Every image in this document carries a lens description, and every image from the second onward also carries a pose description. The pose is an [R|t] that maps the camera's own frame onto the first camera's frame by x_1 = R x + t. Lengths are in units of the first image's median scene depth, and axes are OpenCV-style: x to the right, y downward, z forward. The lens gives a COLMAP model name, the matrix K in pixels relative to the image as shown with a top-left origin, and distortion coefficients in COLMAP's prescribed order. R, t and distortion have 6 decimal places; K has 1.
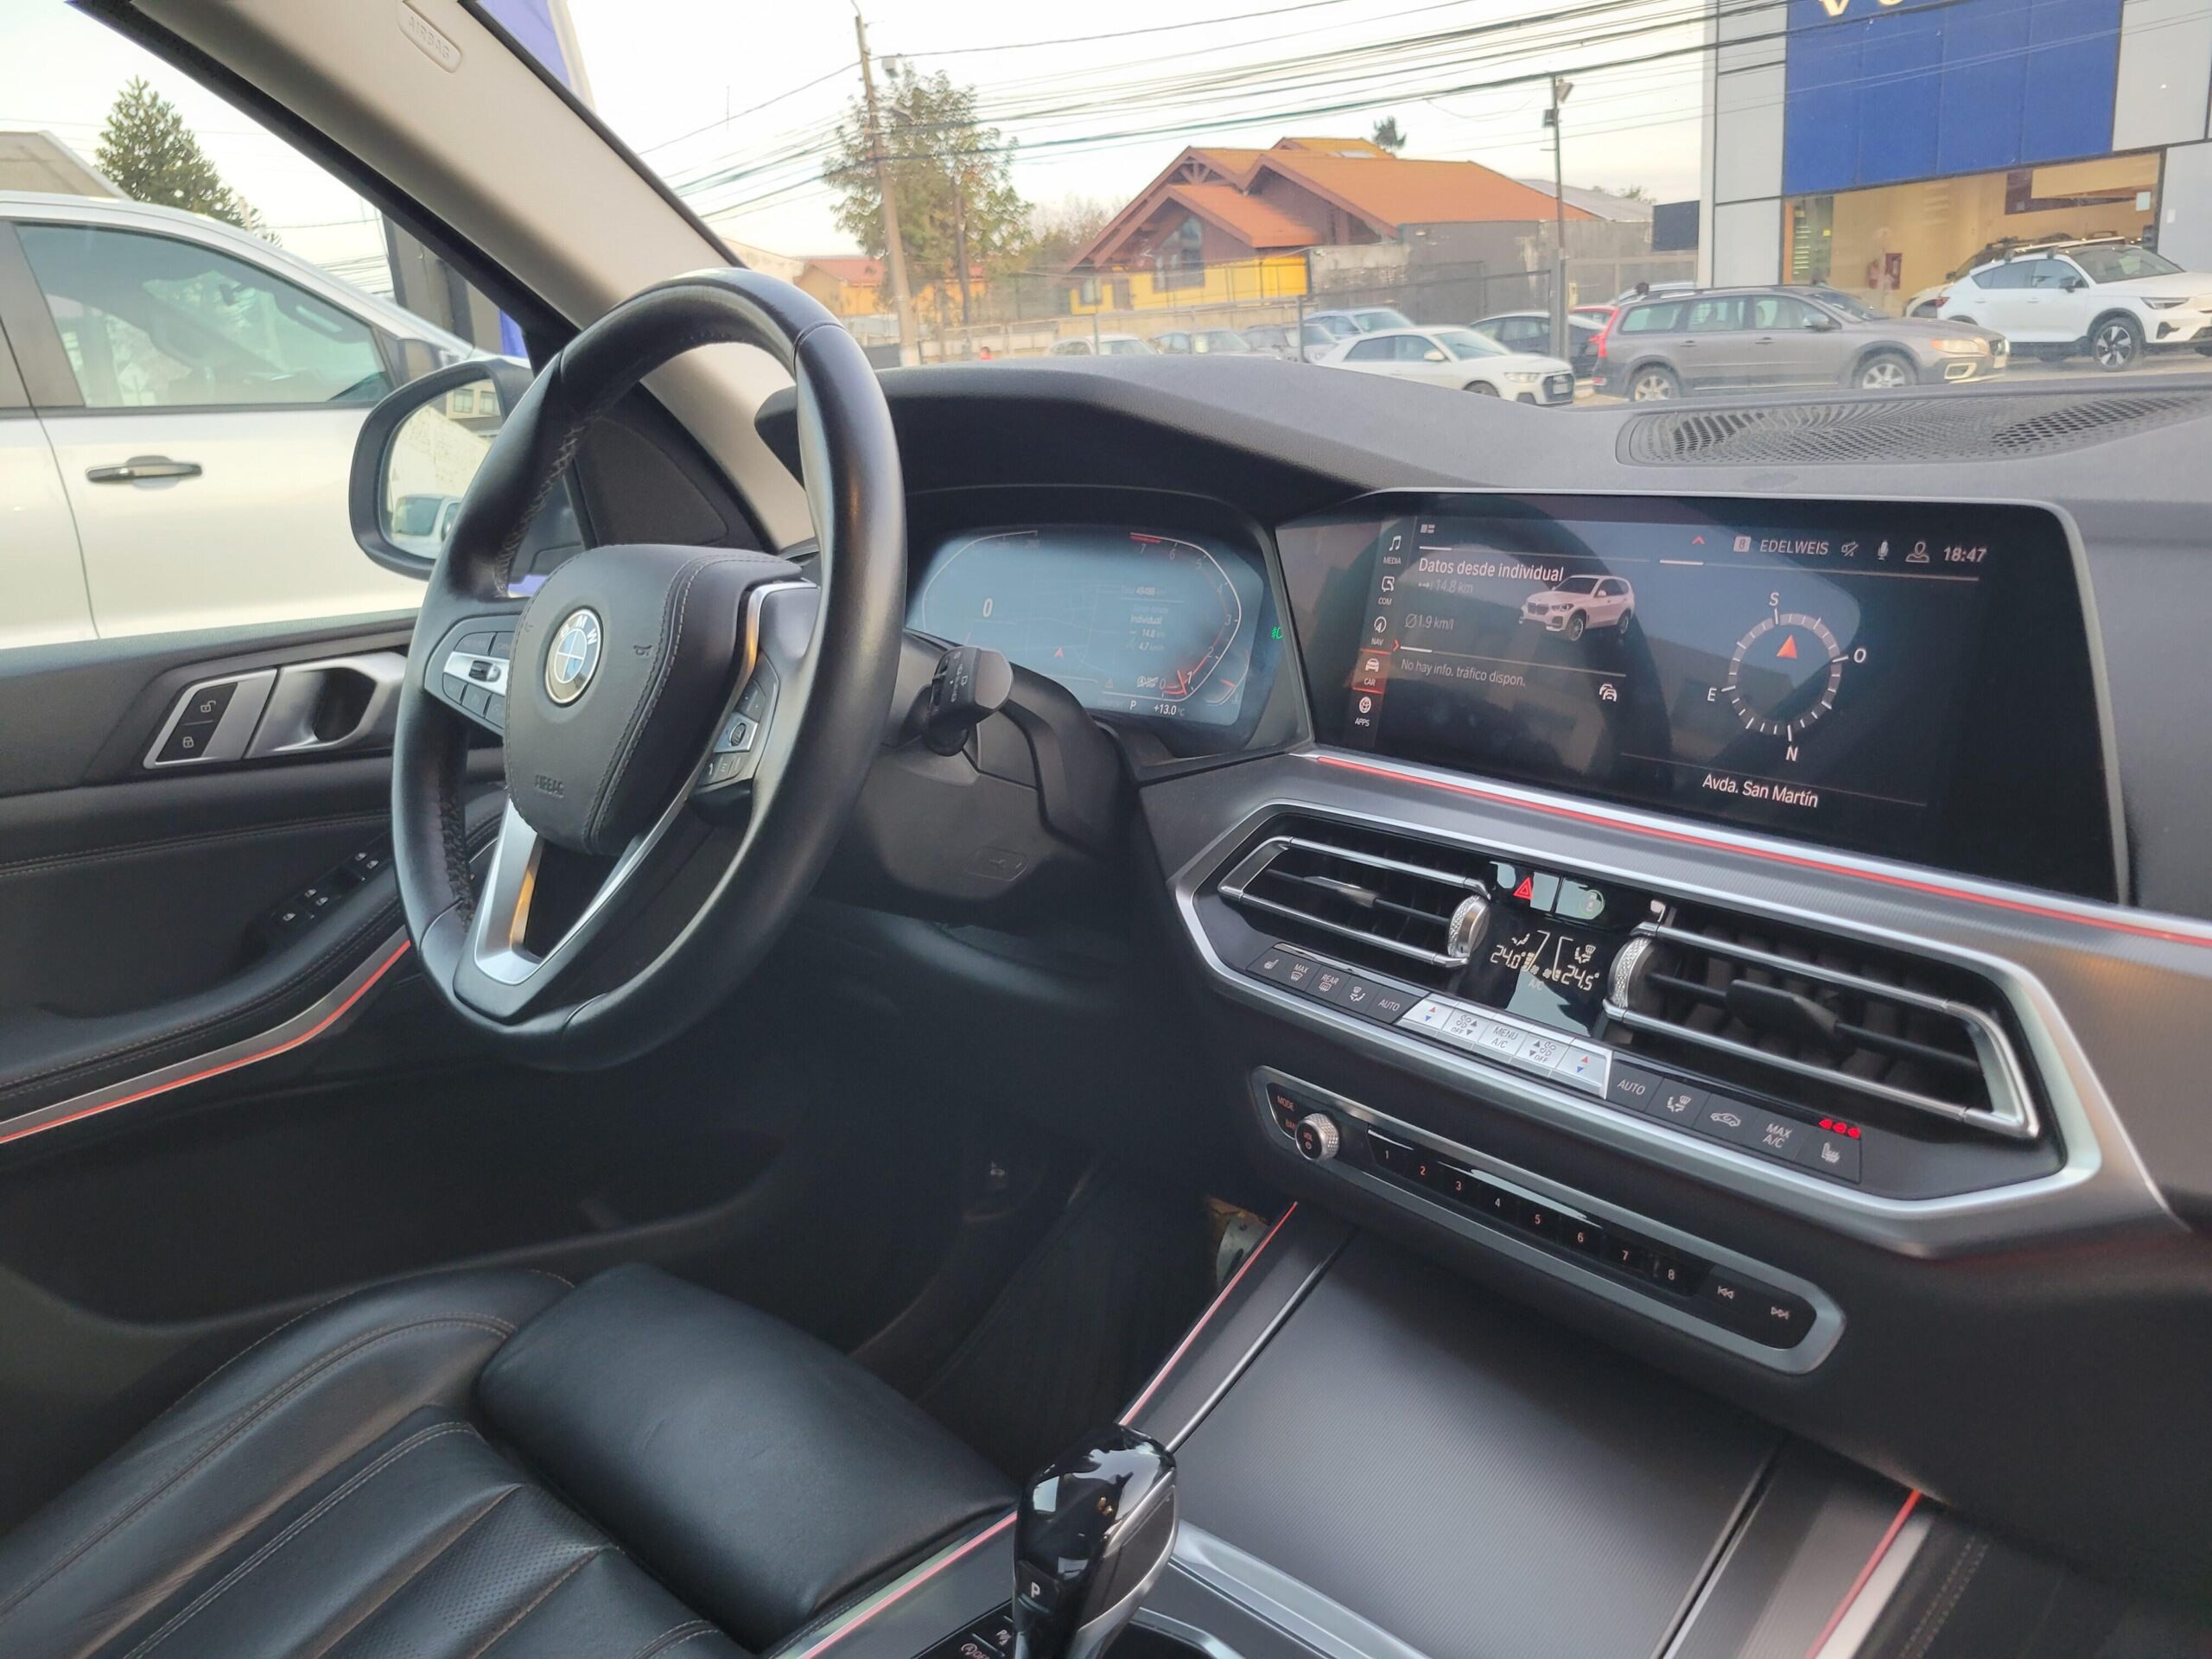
lens RADIAL K [[1680.5, 0, 1119.7], [0, 1680.5, 825.4], [0, 0, 1]] dist [0.026139, -0.007324]
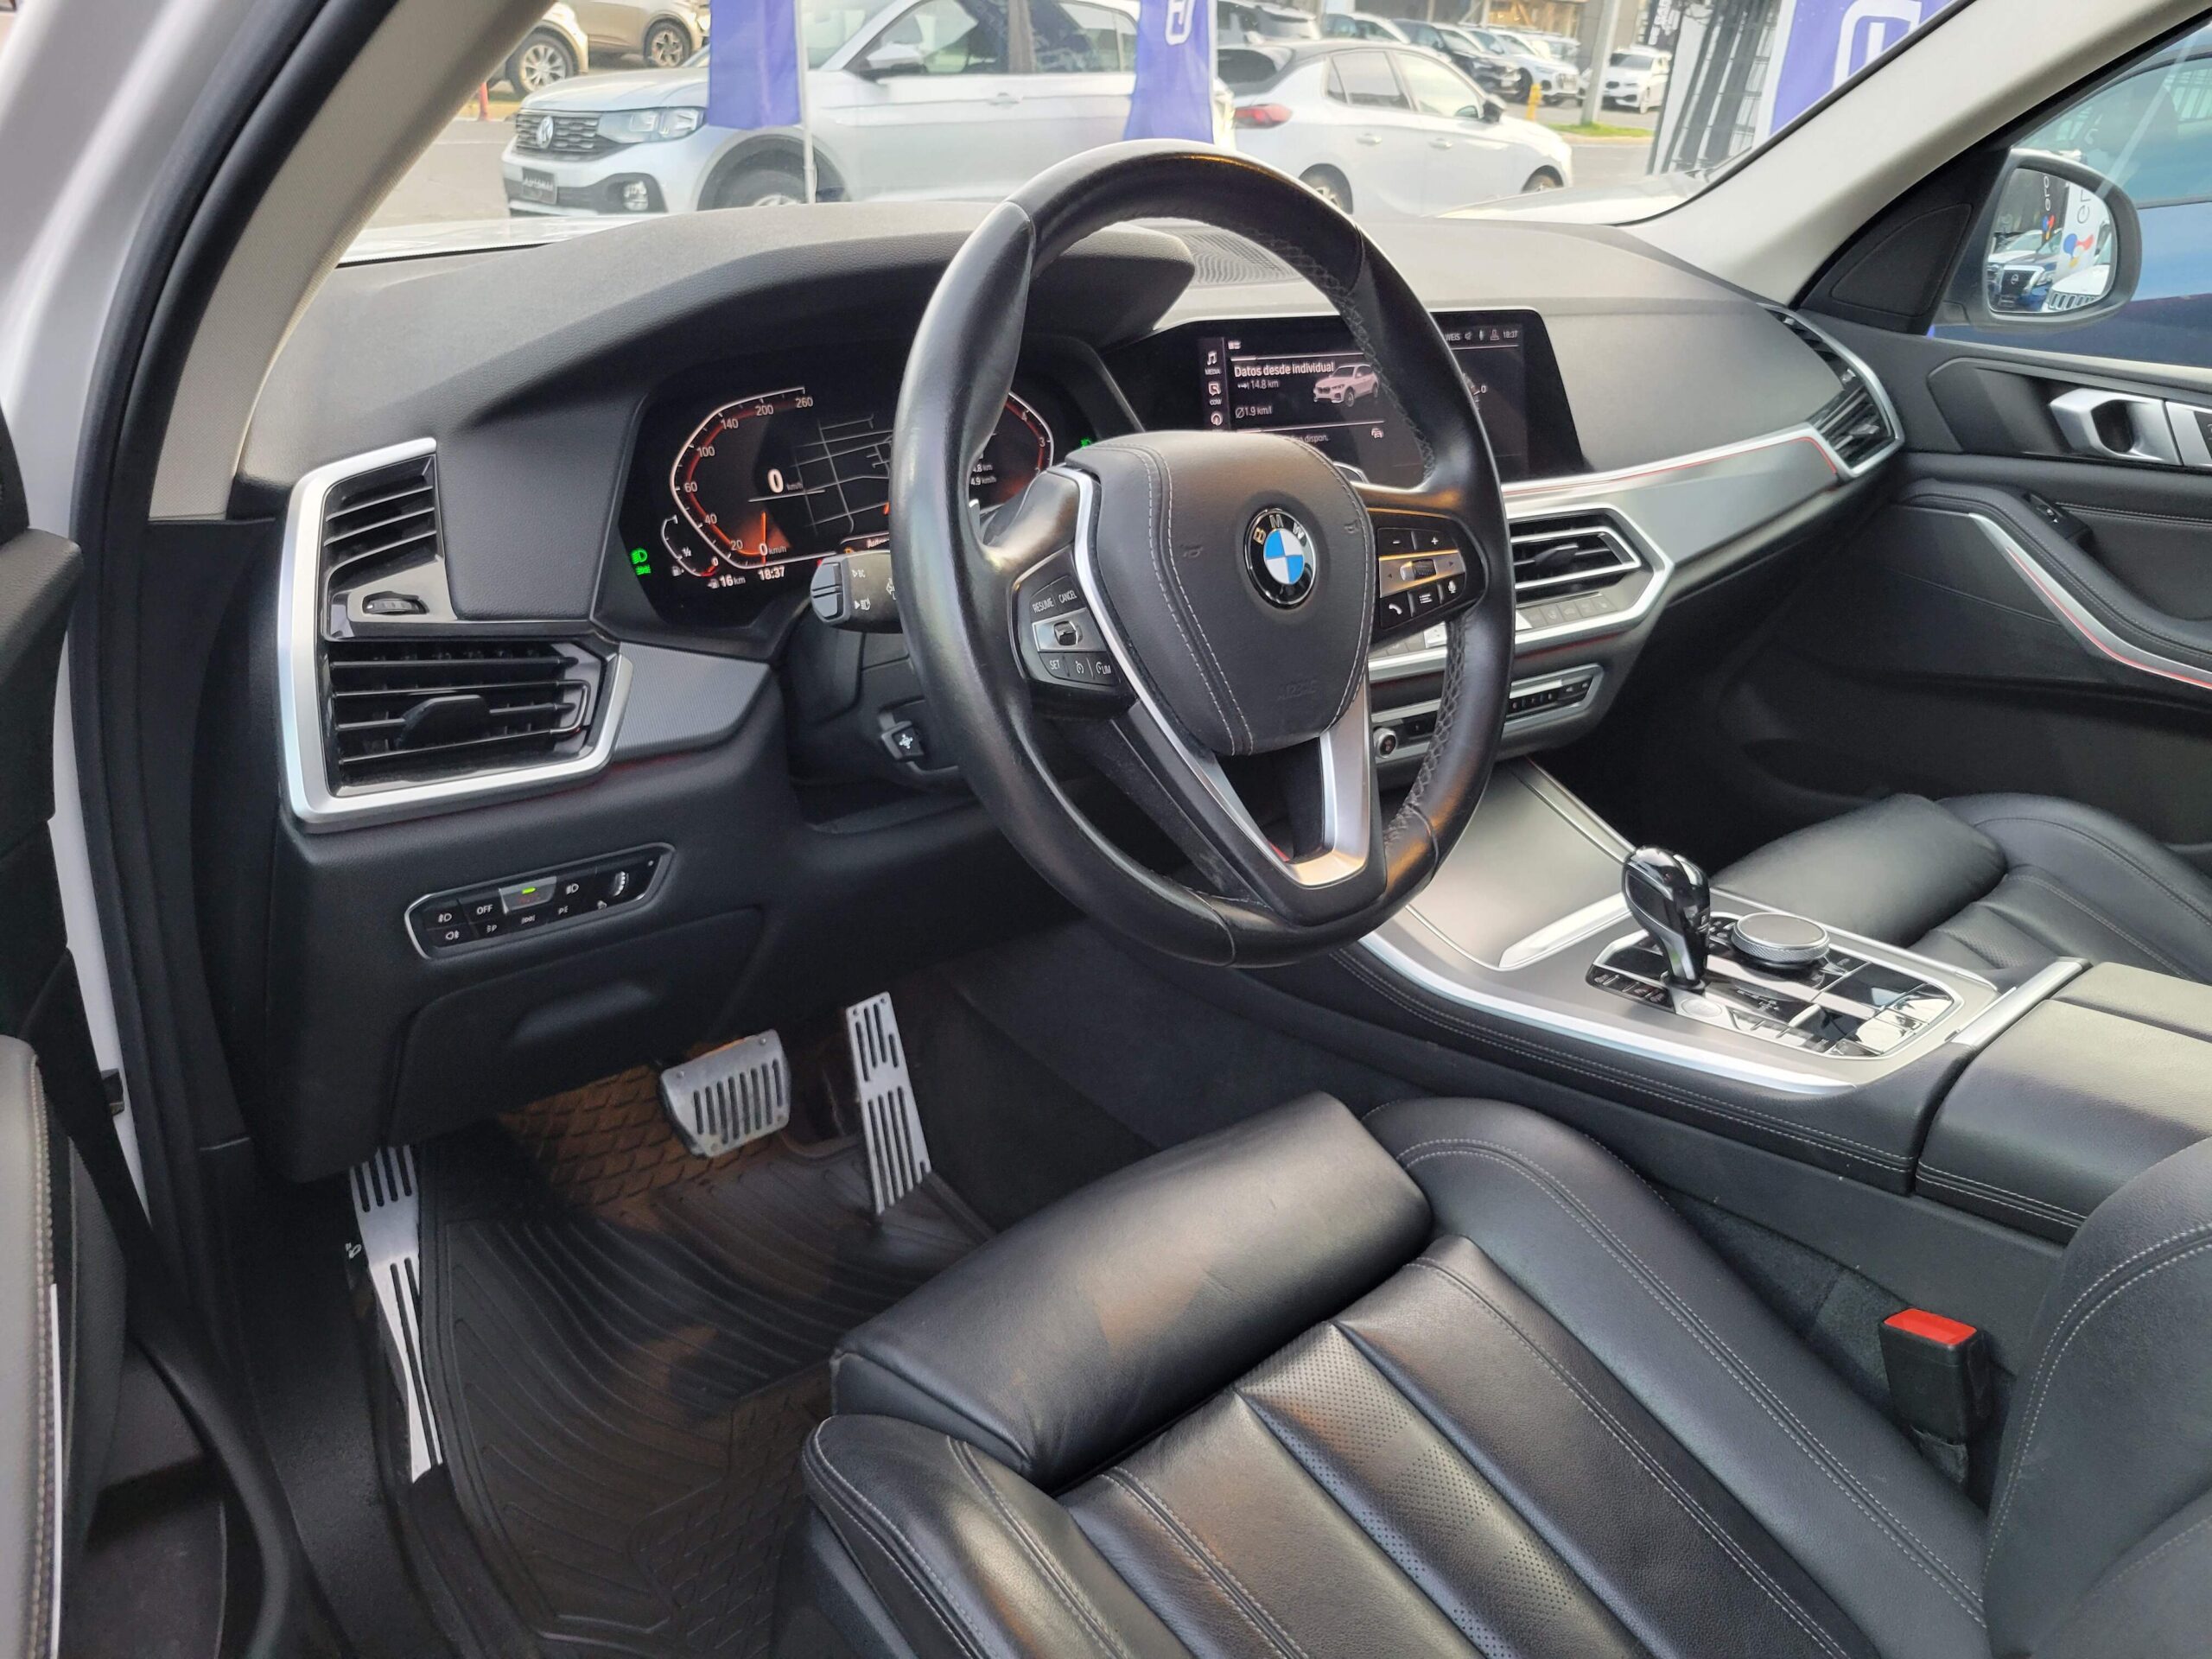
lens RADIAL K [[1680.5, 0, 1126.1], [0, 1680.5, 839.5], [0, 0, 1]] dist [0.026139, -0.007324]
pose [[0.053226, -0.369862, 0.927561, -1.586579], [0.192964, 0.915180, 0.353852, -0.384588], [-0.979761, 0.160151, 0.120082, 1.198616]]
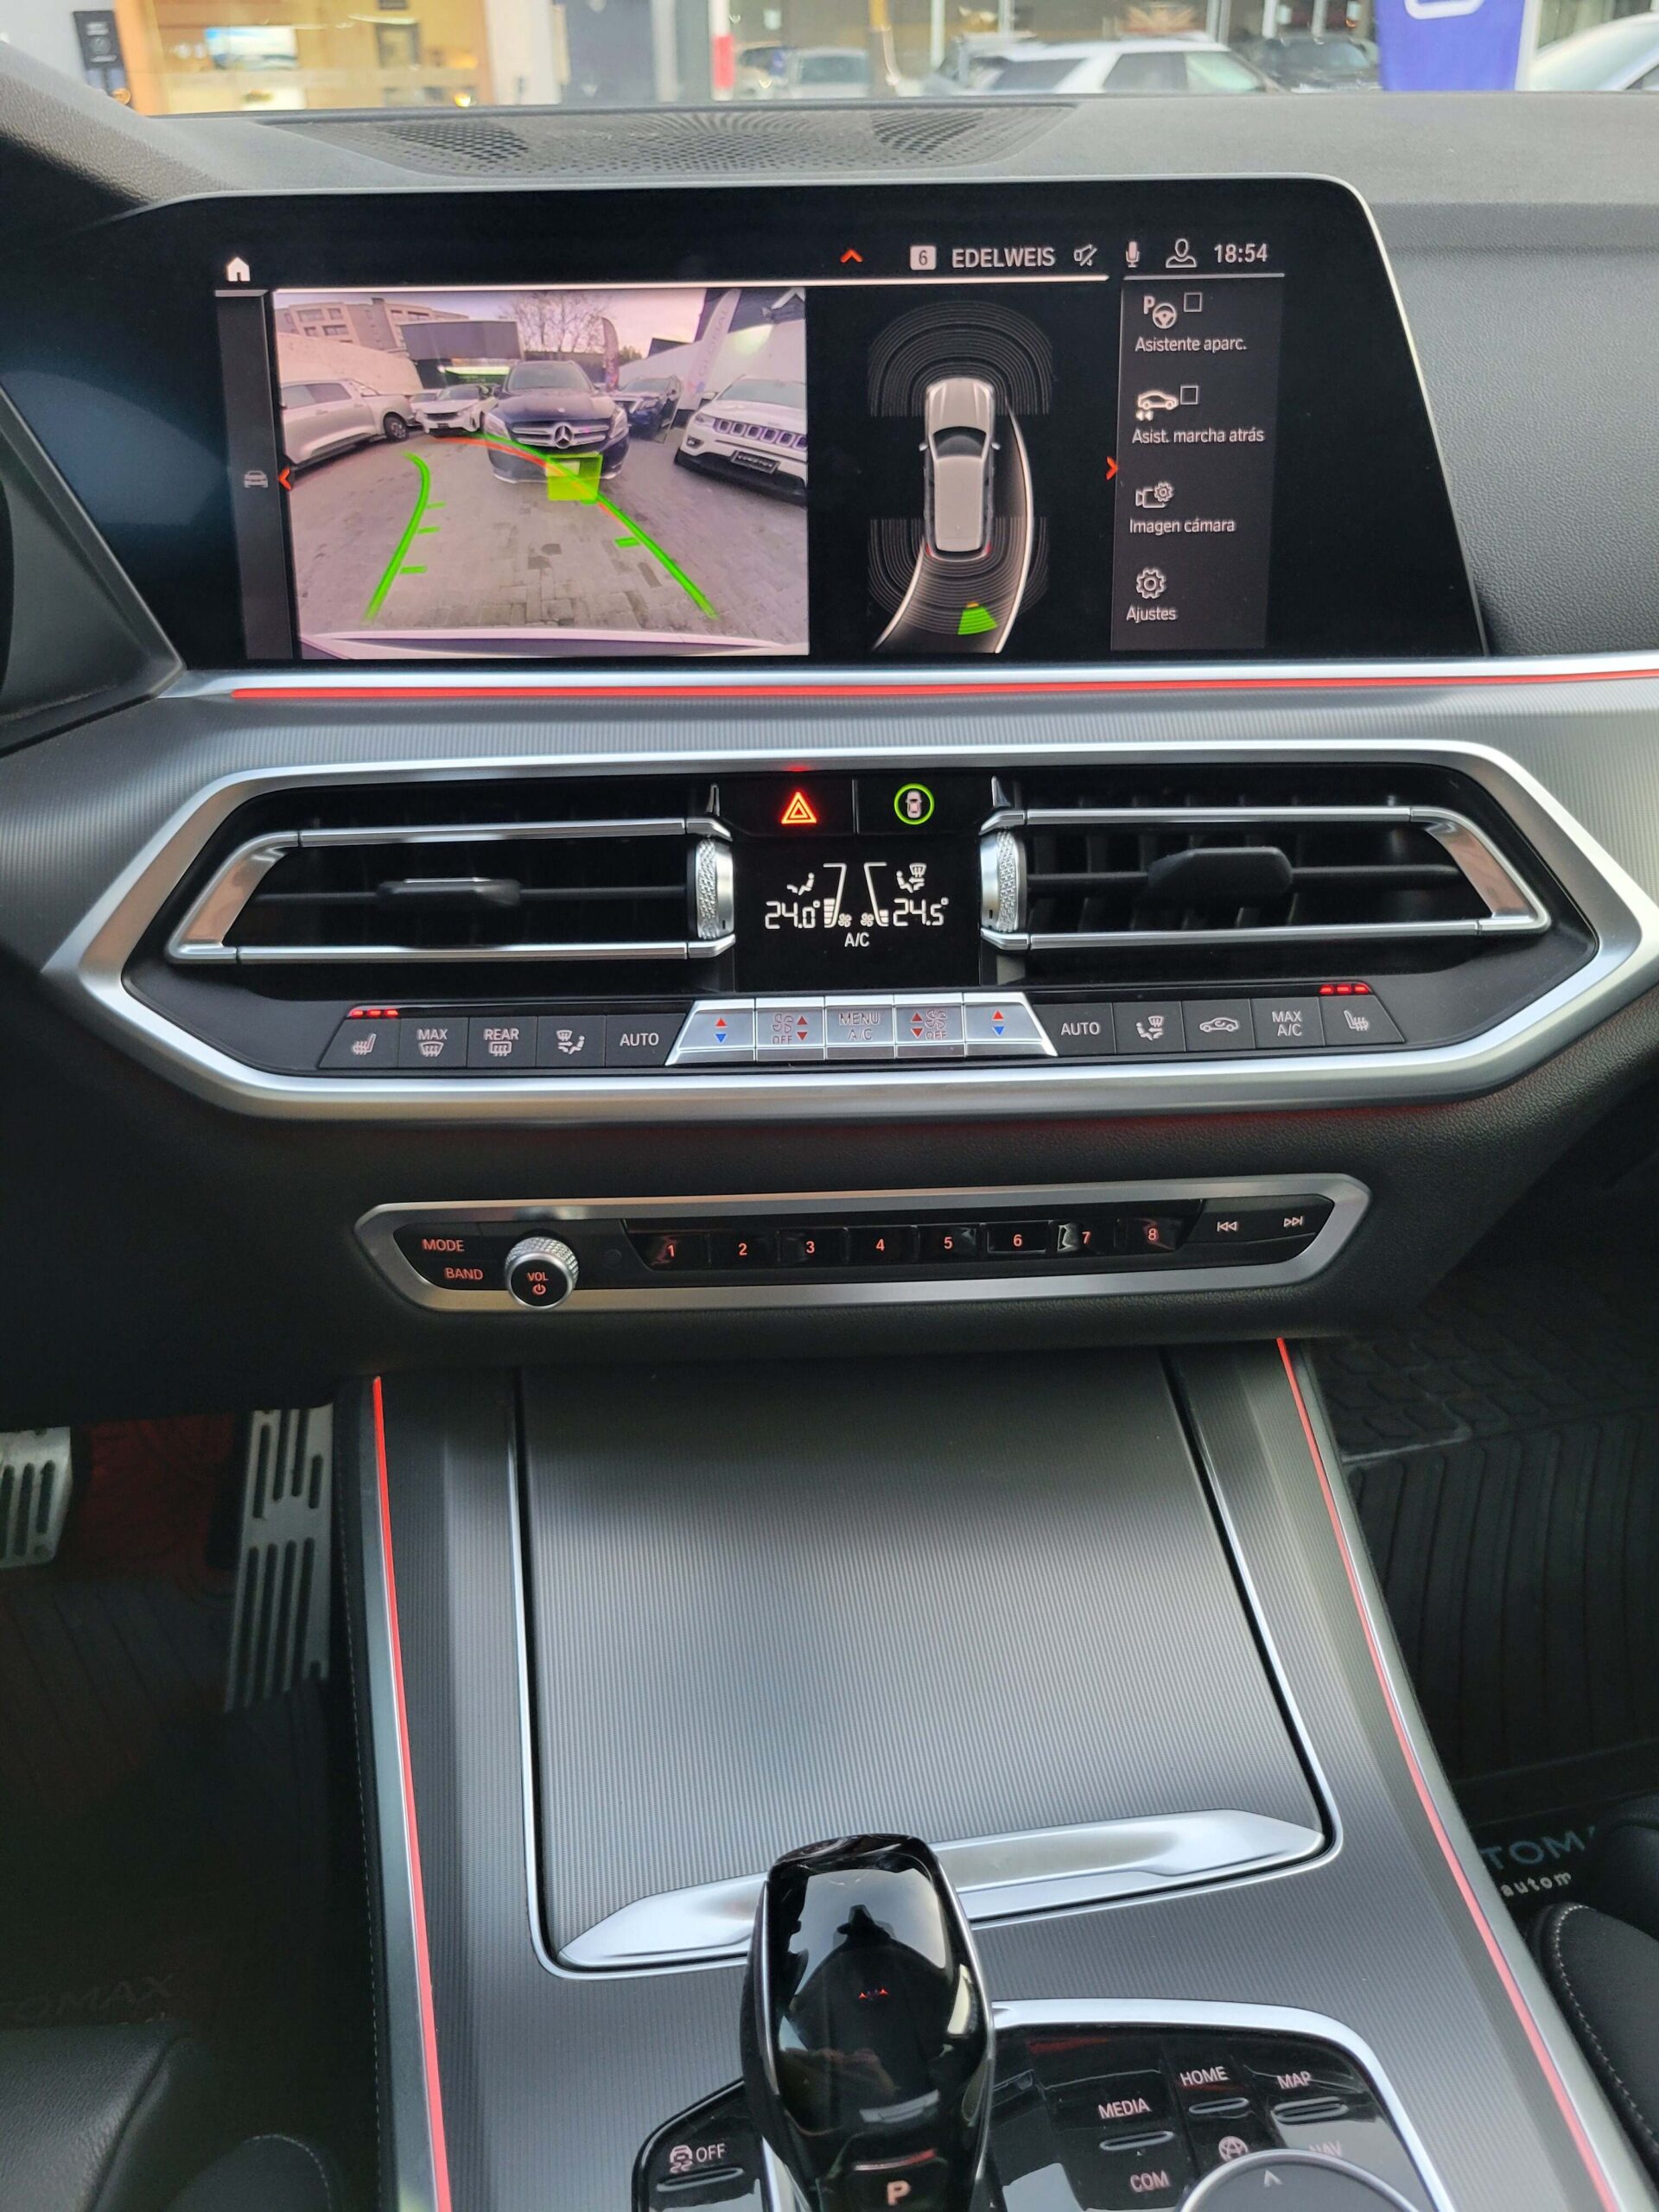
lens RADIAL K [[1680.5, 0, 824.6], [0, 1680.5, 1095.2], [0, 0, 1]] dist [0.026139, -0.007324]
pose [[0.595708, -0.349077, 0.723378, -0.295382], [0.184752, 0.936022, 0.299547, -0.058344], [-0.781664, -0.044797, 0.622089, 0.581277]]
